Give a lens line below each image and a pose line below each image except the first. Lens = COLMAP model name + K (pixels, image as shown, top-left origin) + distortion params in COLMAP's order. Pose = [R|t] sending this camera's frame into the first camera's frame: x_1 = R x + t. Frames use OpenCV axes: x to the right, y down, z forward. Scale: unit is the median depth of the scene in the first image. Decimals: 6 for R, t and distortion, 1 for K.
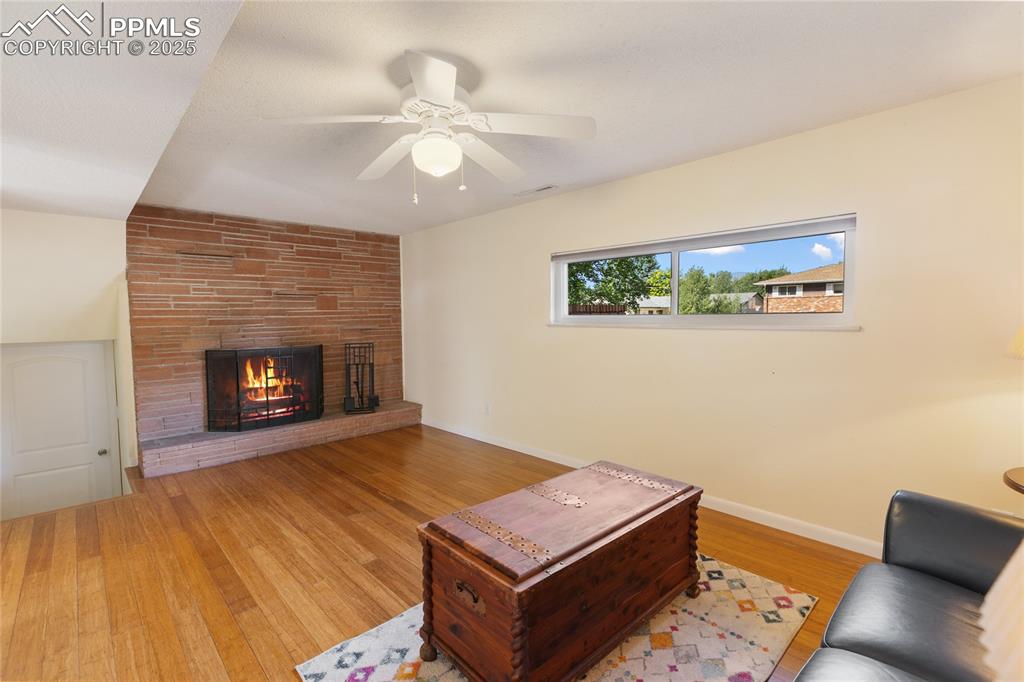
lens RADIAL K [[468.2, 0, 511.5], [0, 468.2, 338.3], [0, 0, 1]] dist [0.003665, -0.000494]
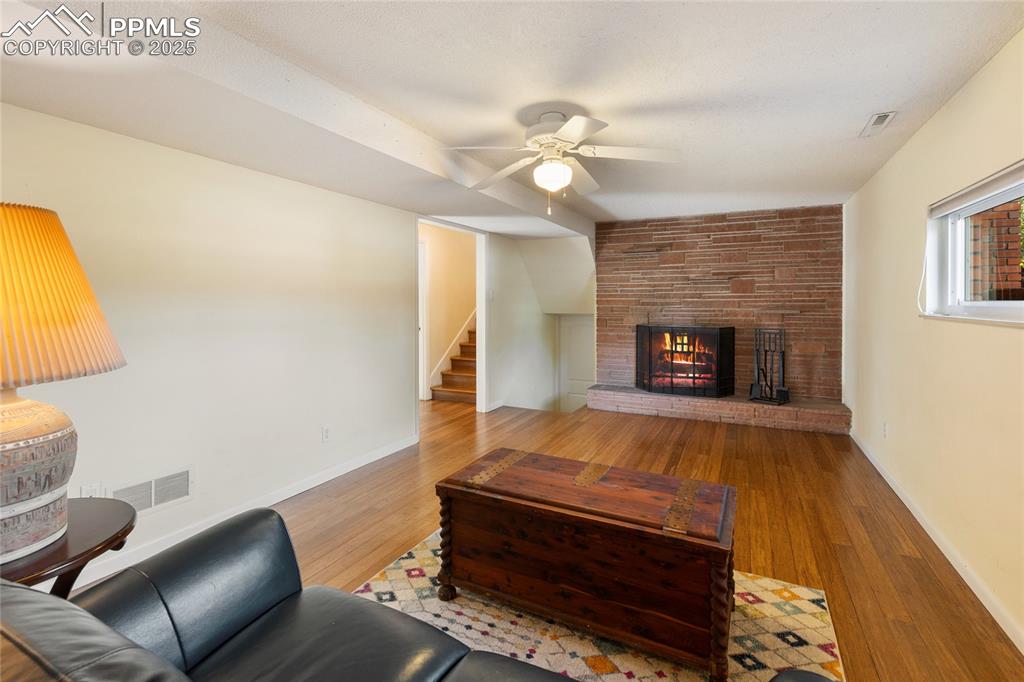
lens RADIAL K [[468.2, 0, 498.0], [0, 468.2, 303.7], [0, 0, 1]] dist [0.003665, -0.000494]
pose [[0.325215, 0.015924, -0.945506, 0.404222], [-0.052400, 0.998625, -0.001205, -0.010178], [0.944187, 0.049936, 0.325602, 0.183268]]
